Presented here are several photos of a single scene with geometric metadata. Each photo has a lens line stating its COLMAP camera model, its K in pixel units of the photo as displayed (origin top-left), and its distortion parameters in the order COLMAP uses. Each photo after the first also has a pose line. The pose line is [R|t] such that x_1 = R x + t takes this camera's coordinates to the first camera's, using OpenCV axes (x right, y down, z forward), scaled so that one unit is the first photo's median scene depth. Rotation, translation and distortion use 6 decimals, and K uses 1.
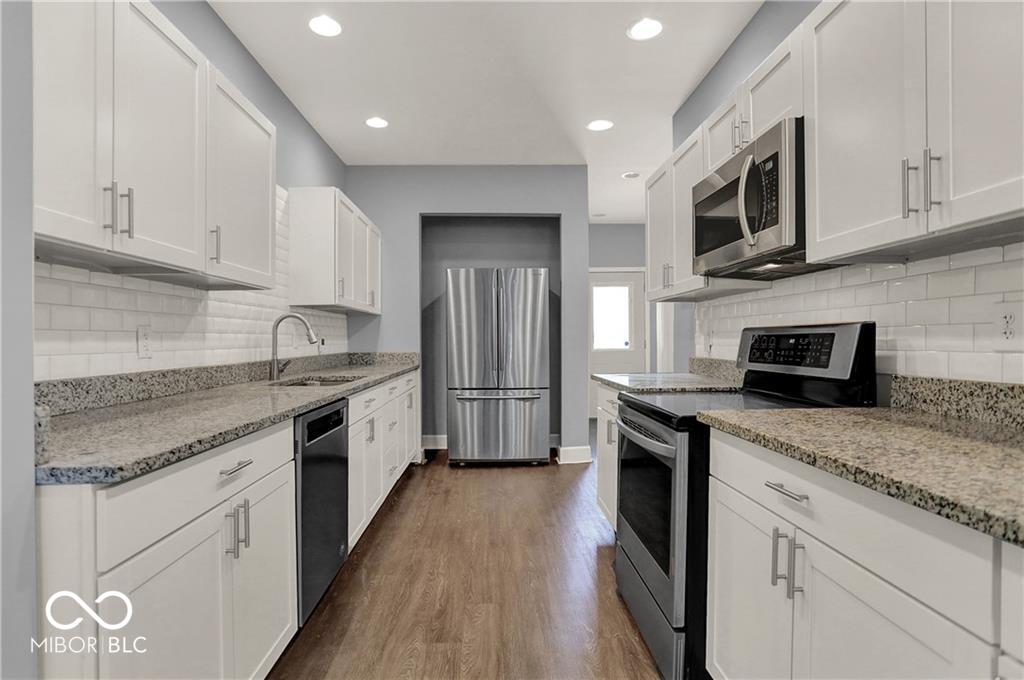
lens RADIAL K [[532.2, 0, 497.7], [0, 532.2, 339.7], [0, 0, 1]] dist [-0.059171, 0.036975]
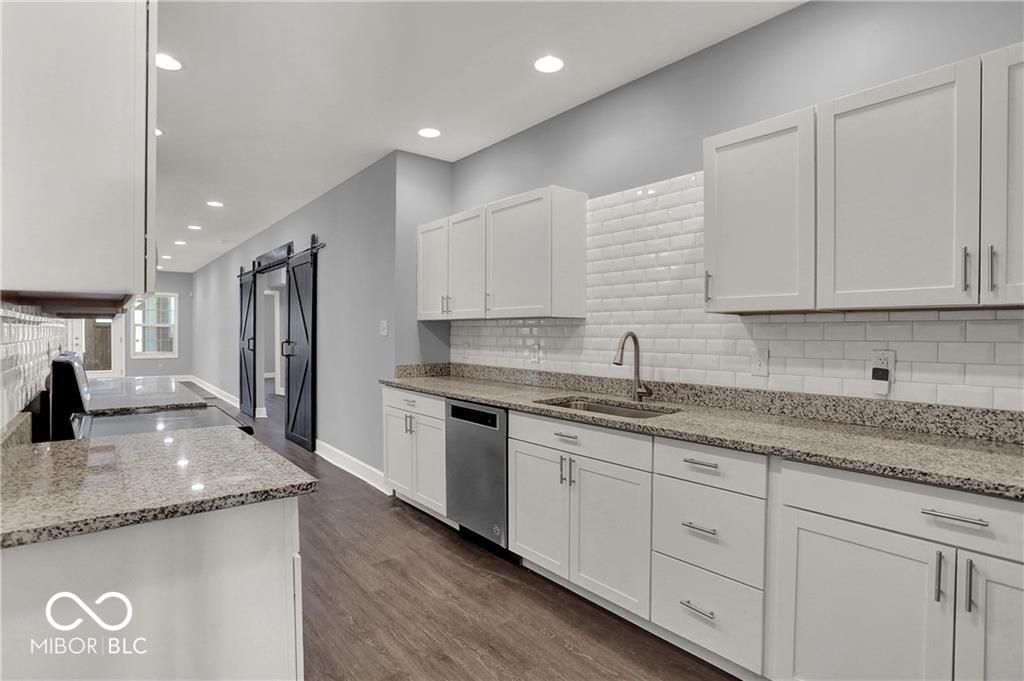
lens RADIAL K [[532.2, 0, 497.7], [0, 532.2, 340.2], [0, 0, 1]] dist [-0.059171, 0.036975]
pose [[-0.799351, 0.016276, -0.600644, 0.458268], [0.002854, 0.999725, 0.023292, -0.074210], [0.600858, 0.016905, -0.799177, 2.100096]]
